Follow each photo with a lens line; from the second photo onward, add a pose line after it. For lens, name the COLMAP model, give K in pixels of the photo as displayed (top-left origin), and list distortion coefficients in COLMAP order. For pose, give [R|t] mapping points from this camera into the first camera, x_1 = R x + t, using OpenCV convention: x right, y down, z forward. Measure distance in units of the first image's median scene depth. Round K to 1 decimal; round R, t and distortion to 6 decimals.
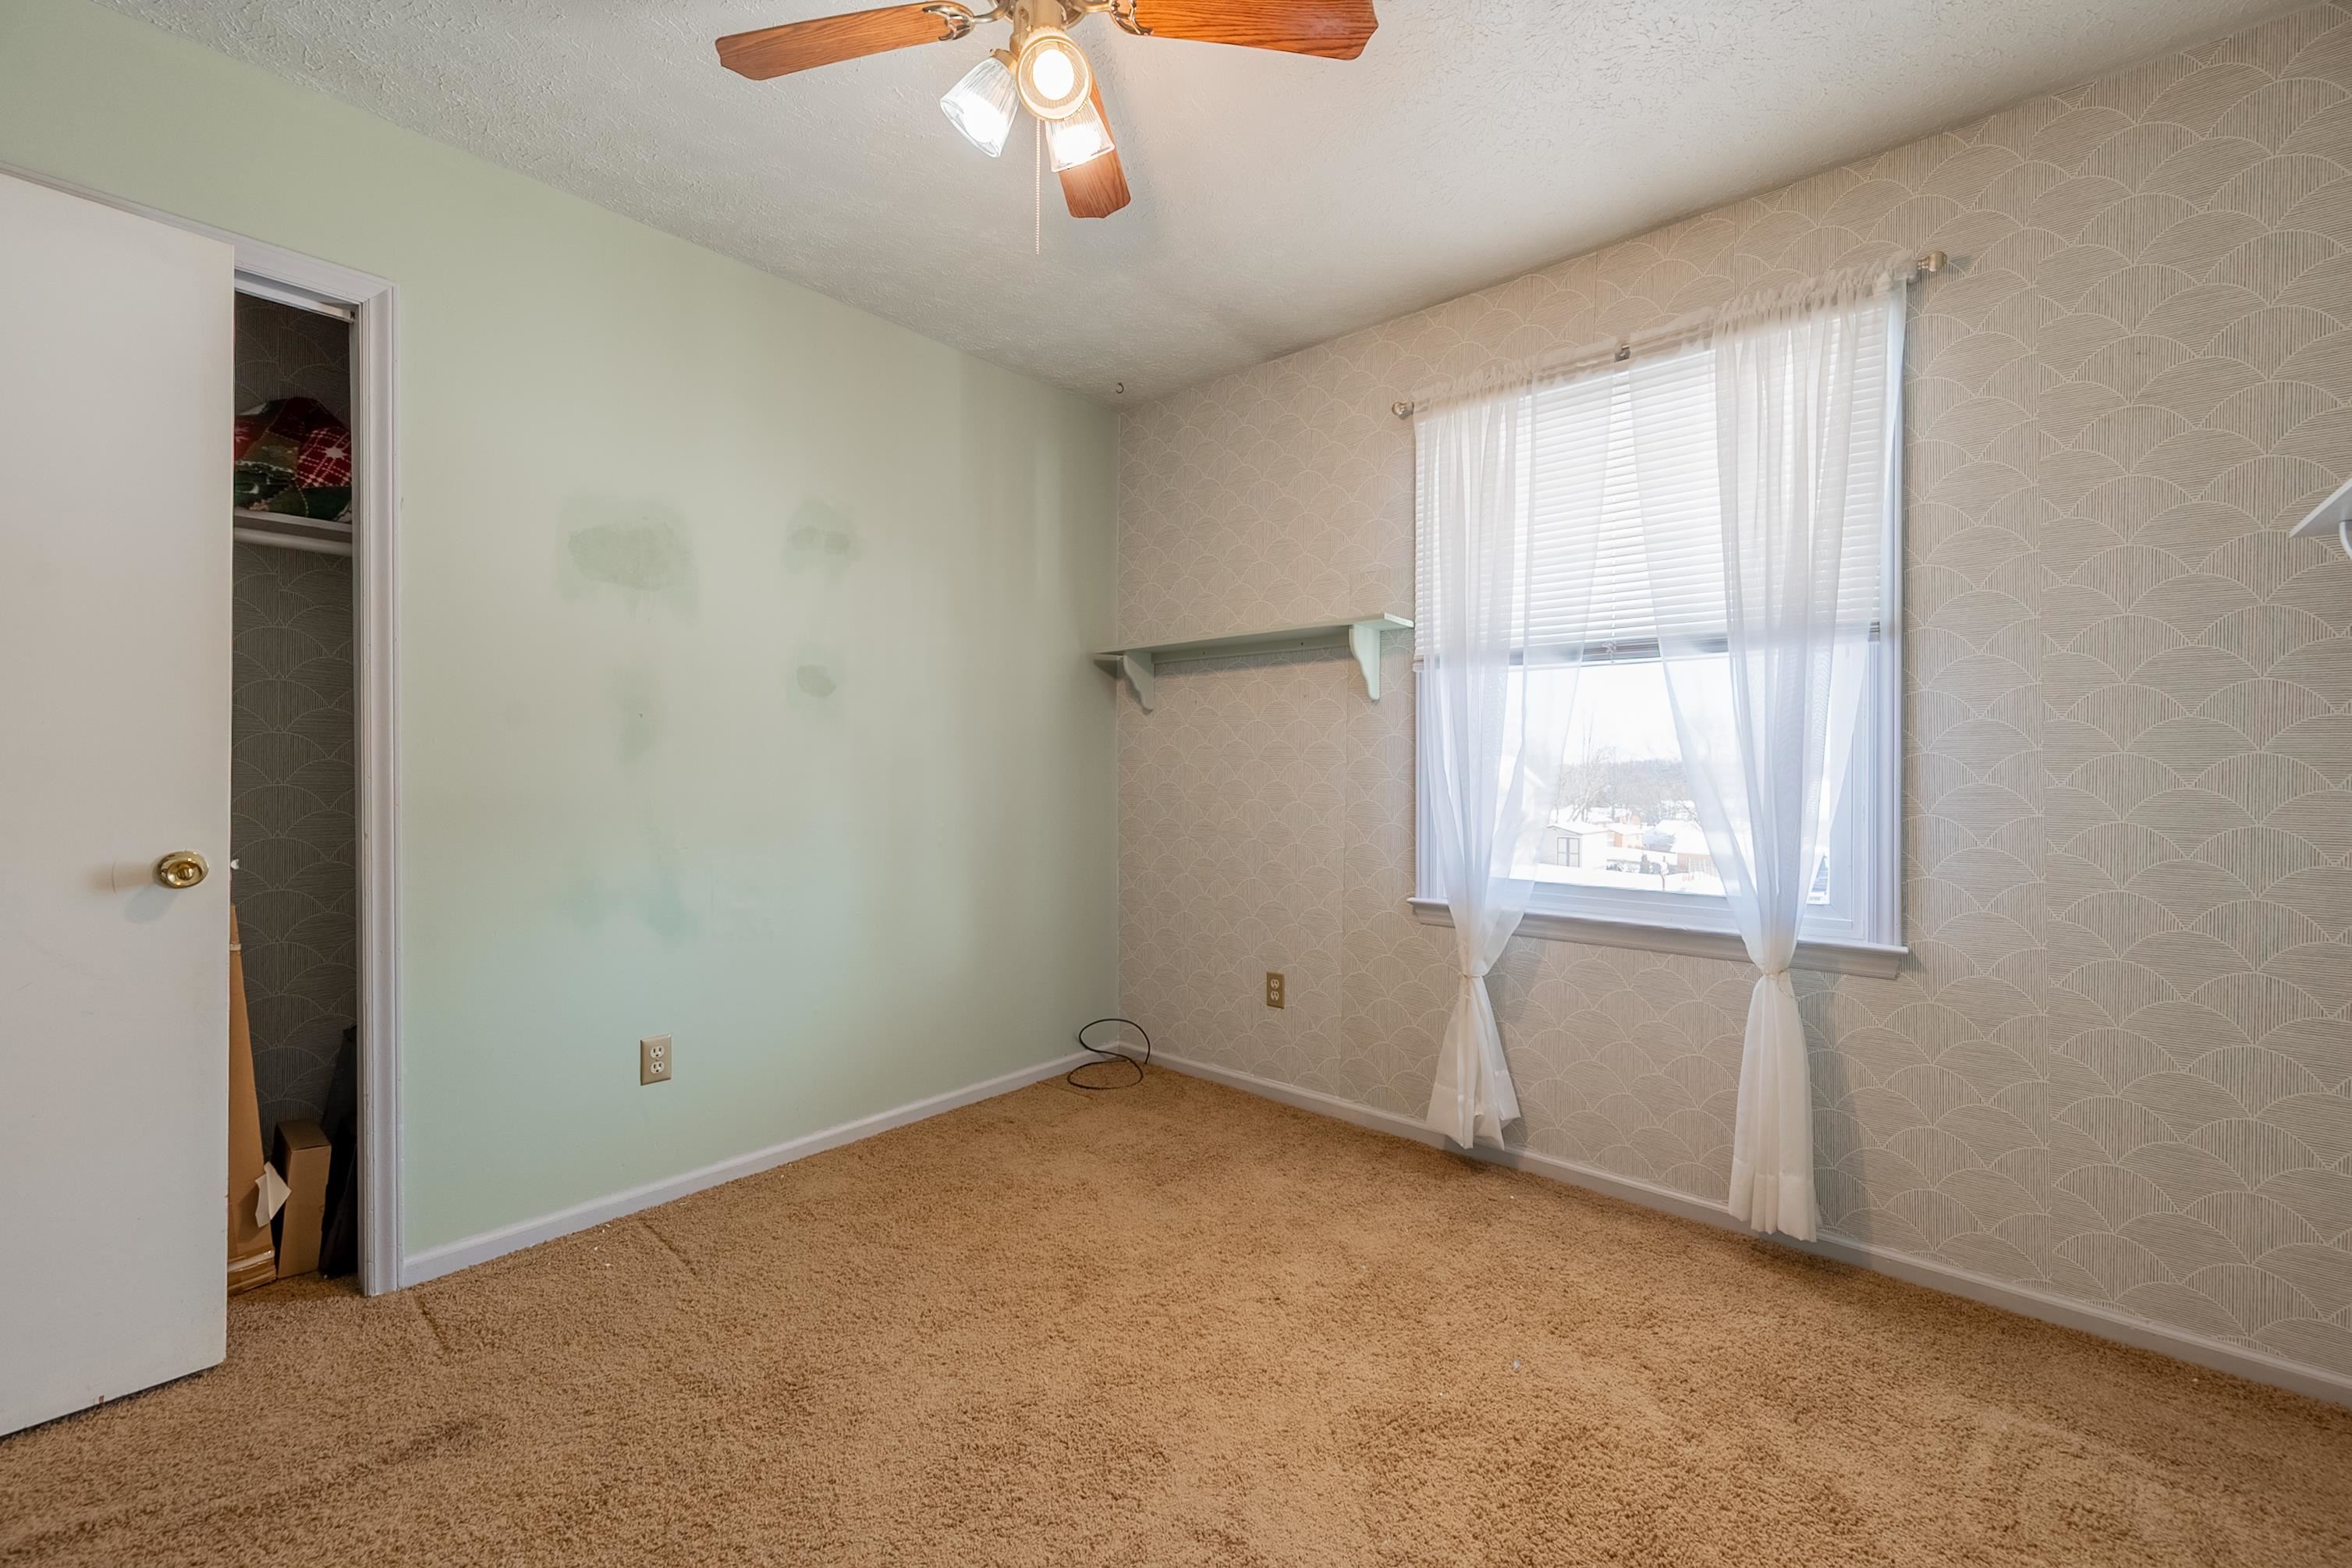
lens RADIAL K [[955.5, 0, 1178.5], [0, 955.5, 775.1], [0, 0, 1]] dist [0.003005, -0.000129]
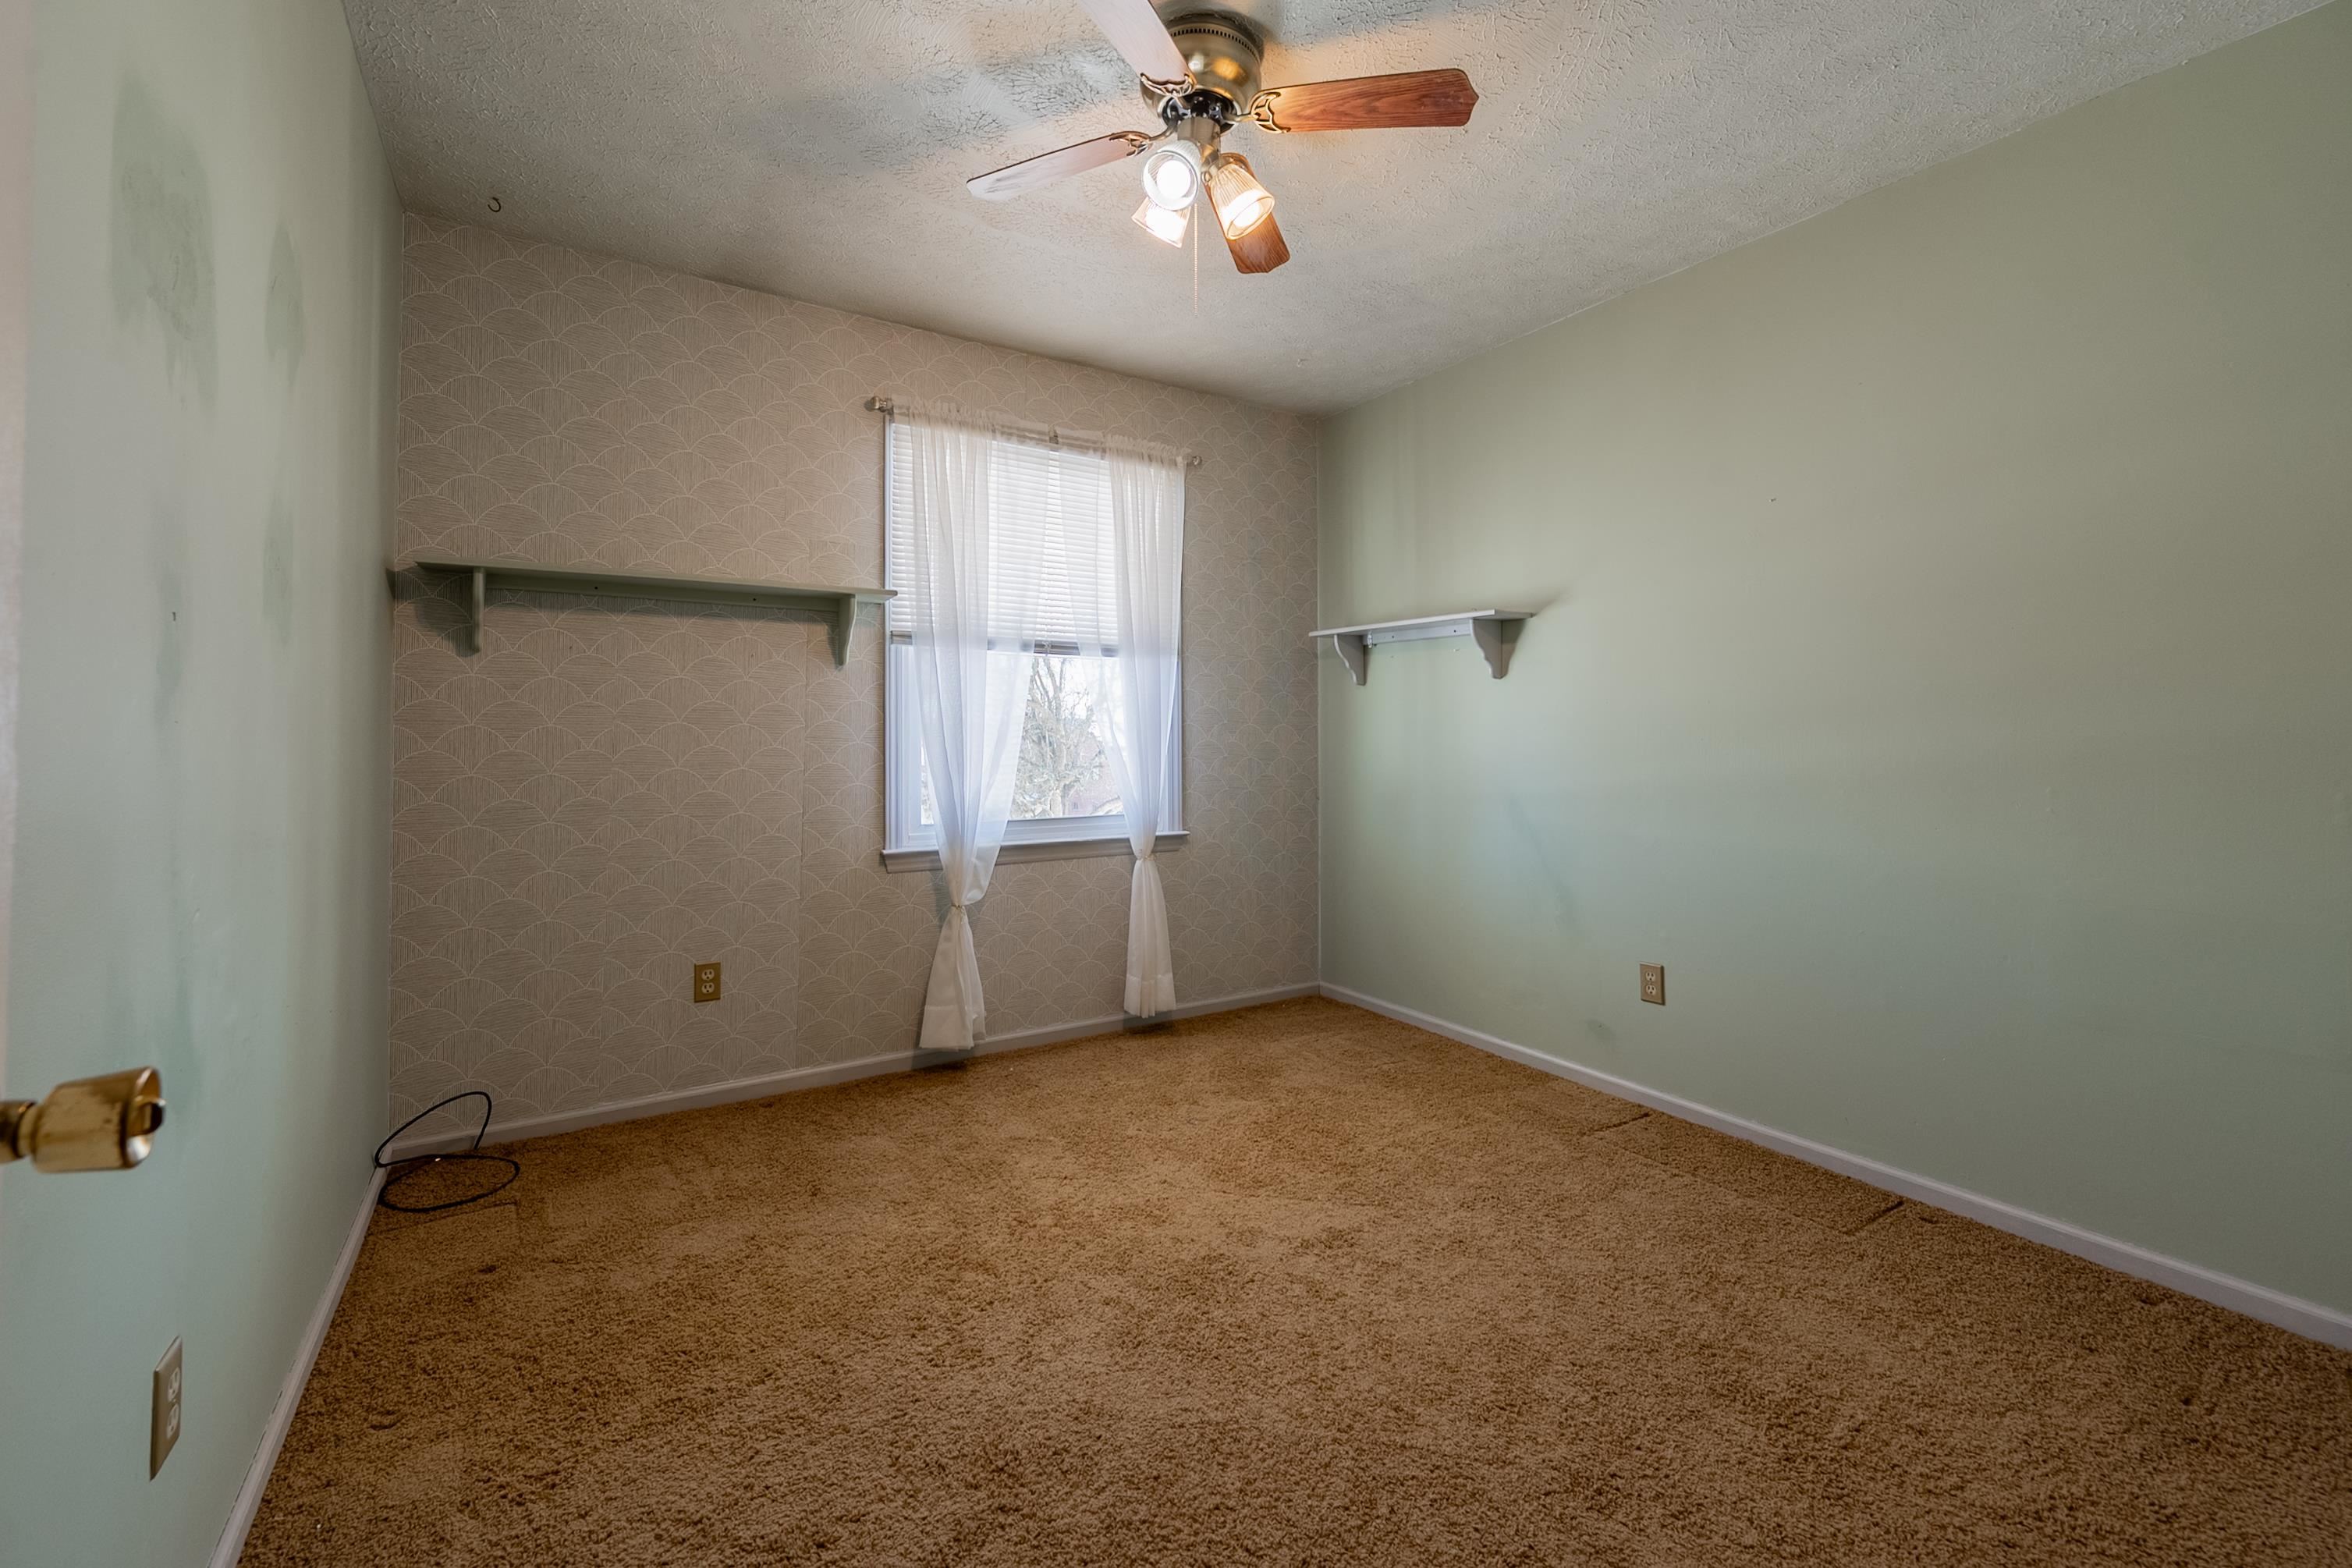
lens RADIAL K [[966.8, 0, 1173.3], [0, 966.8, 709.7], [0, 0, 1]] dist [-0.000528, -0.000090]
pose [[0.282233, 0.021019, 0.959116, -0.824787], [0.007754, 0.999677, -0.024190, -0.003892], [-0.959315, 0.014265, 0.281979, 0.420178]]
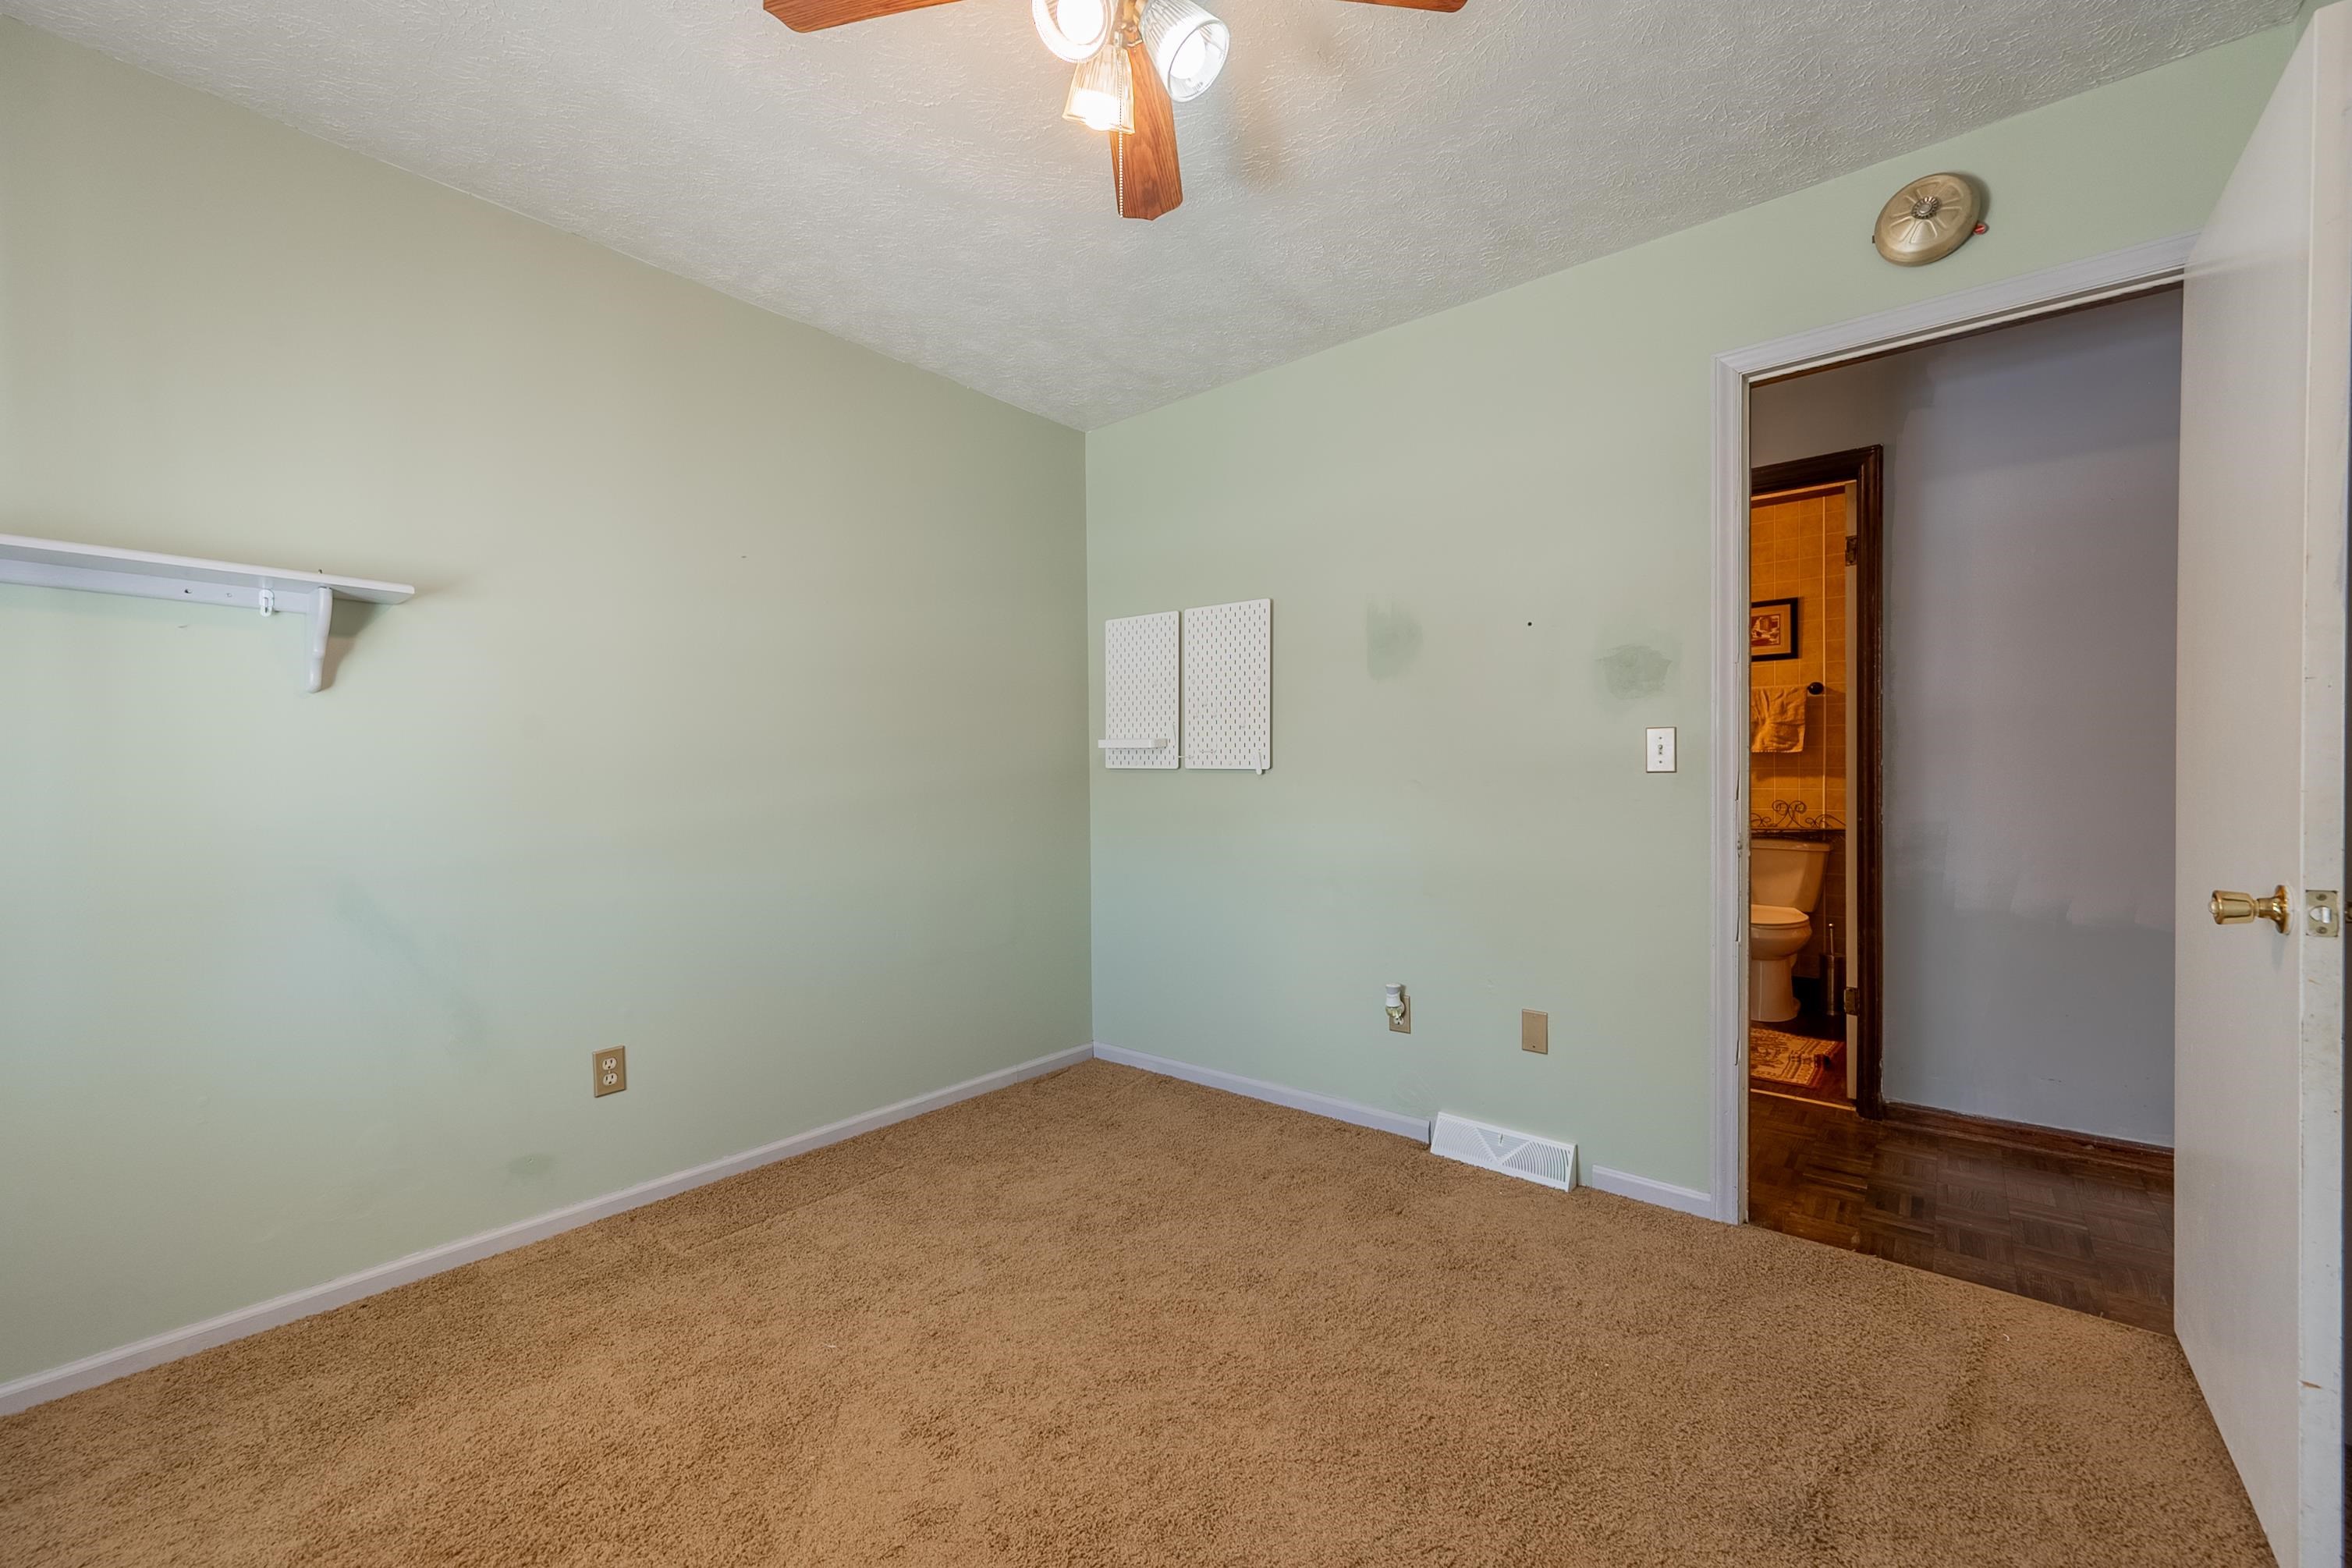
lens RADIAL K [[937.8, 0, 1175.2], [0, 937.8, 786.8], [0, 0, 1]] dist [0.001271, 0.000101]
pose [[-0.999471, 0.000967, -0.032496, -0.102242], [0.000465, 0.999880, 0.015472, -0.006840], [0.032507, 0.015449, -0.999352, 1.171920]]
